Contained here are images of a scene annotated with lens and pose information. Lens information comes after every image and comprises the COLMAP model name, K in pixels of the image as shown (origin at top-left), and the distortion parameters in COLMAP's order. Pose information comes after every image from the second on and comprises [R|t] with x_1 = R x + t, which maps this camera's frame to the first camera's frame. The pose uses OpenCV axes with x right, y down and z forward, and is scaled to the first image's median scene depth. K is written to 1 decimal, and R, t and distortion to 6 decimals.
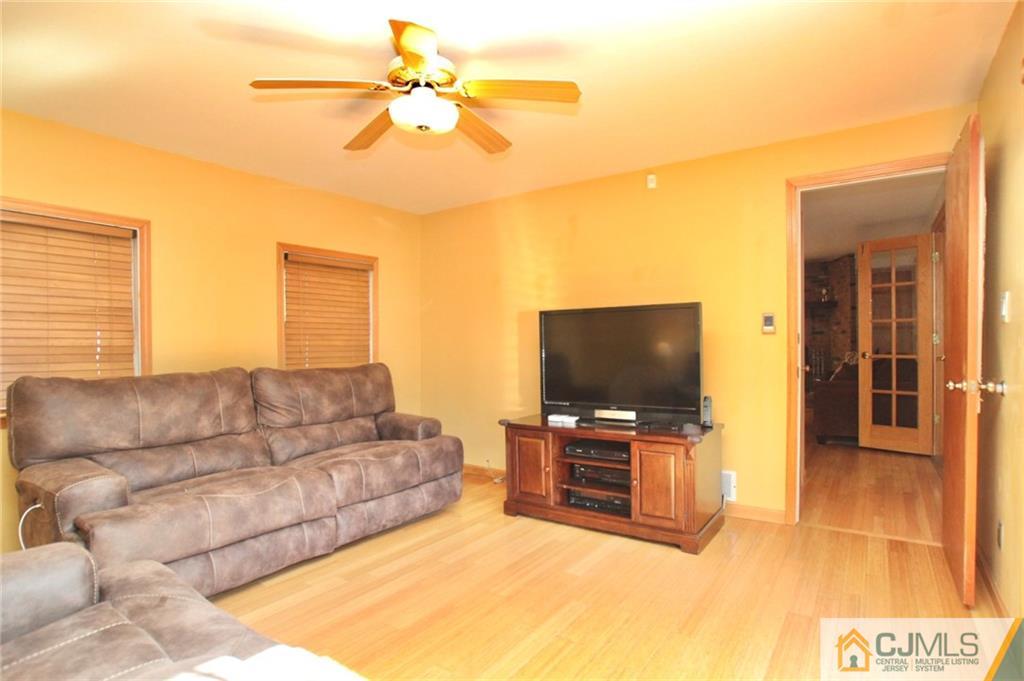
lens RADIAL K [[520.8, 0, 517.9], [0, 520.8, 343.1], [0, 0, 1]] dist [-0.063676, 0.031768]
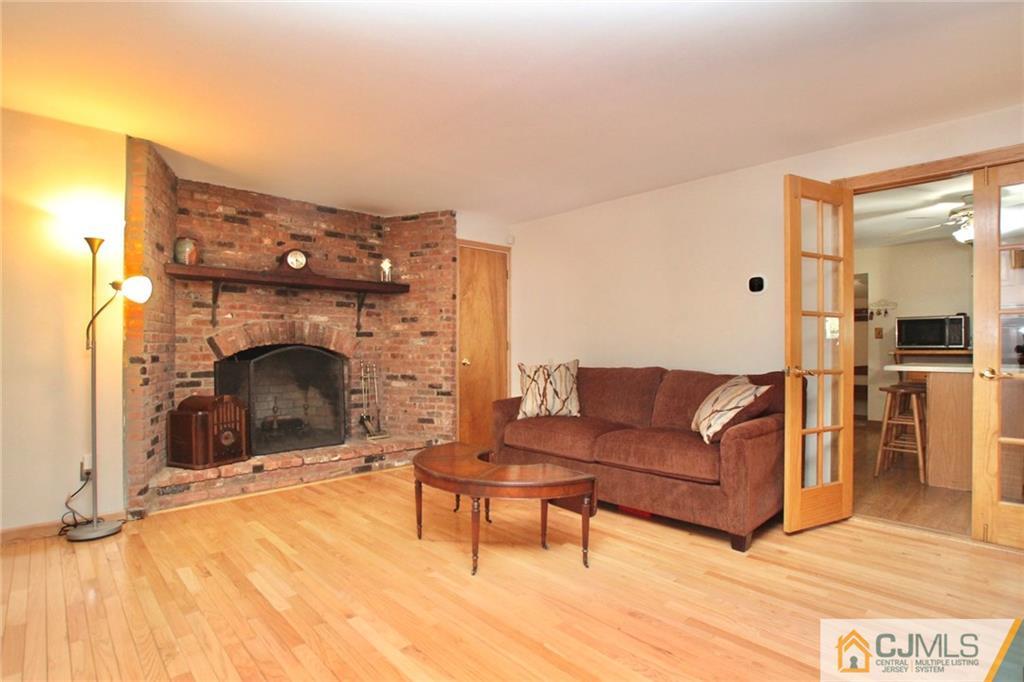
lens RADIAL K [[520.8, 0, 517.9], [0, 520.8, 343.6], [0, 0, 1]] dist [-0.063676, 0.031768]
pose [[0.192167, 0.022253, 0.981110, 0.038254], [-0.004277, 0.999752, -0.021839, 0.002707], [-0.981353, 0.000001, 0.192215, 0.712828]]
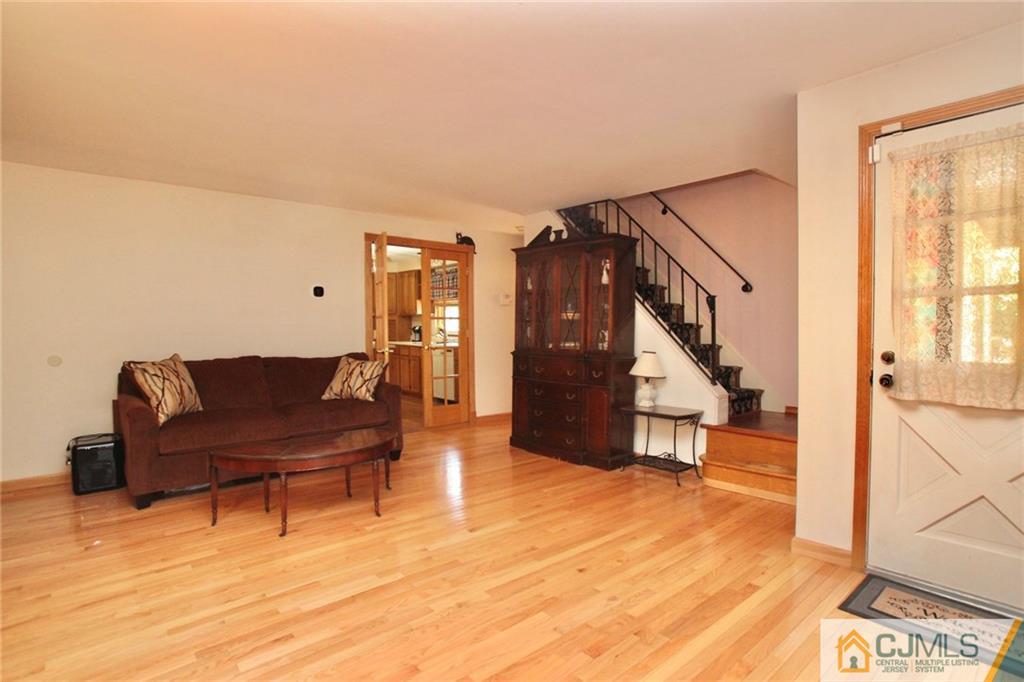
lens RADIAL K [[520.8, 0, 517.9], [0, 520.8, 343.6], [0, 0, 1]] dist [-0.063676, 0.031768]
pose [[-0.971871, 0.013294, 0.235138, 0.127979], [0.021548, 0.999237, 0.032566, -0.010515], [-0.234525, 0.036716, -0.971416, 1.125263]]
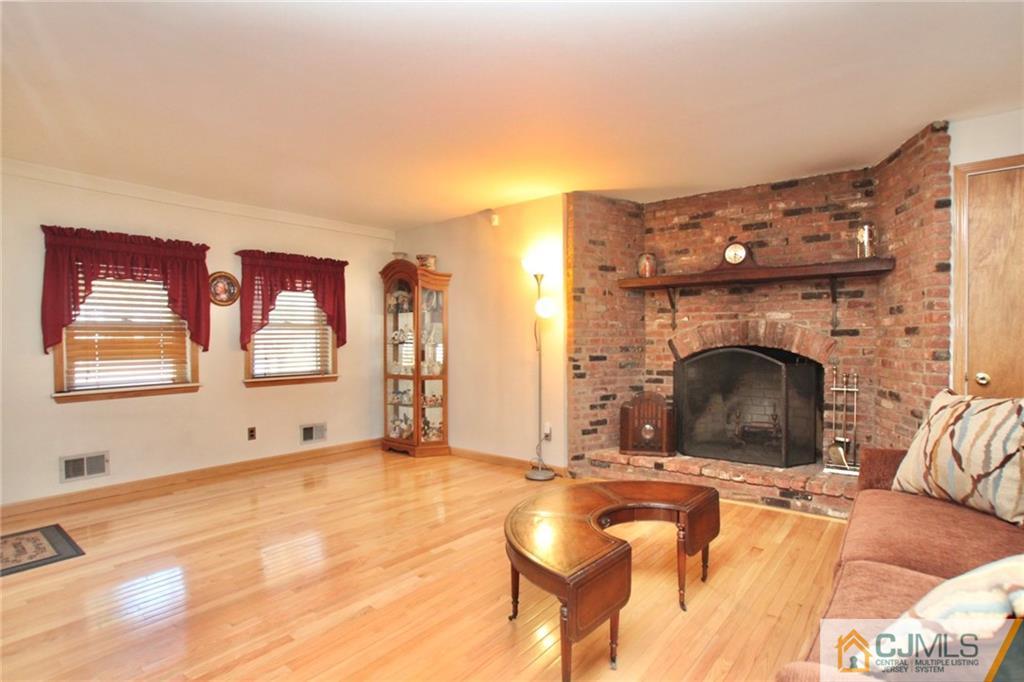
lens RADIAL K [[520.8, 0, 517.9], [0, 520.8, 343.6], [0, 0, 1]] dist [-0.063676, 0.031768]
pose [[0.998398, 0.012847, -0.055097, 0.329275], [-0.012396, 0.999887, 0.008524, -0.010952], [0.055201, -0.007828, 0.998445, 0.545940]]
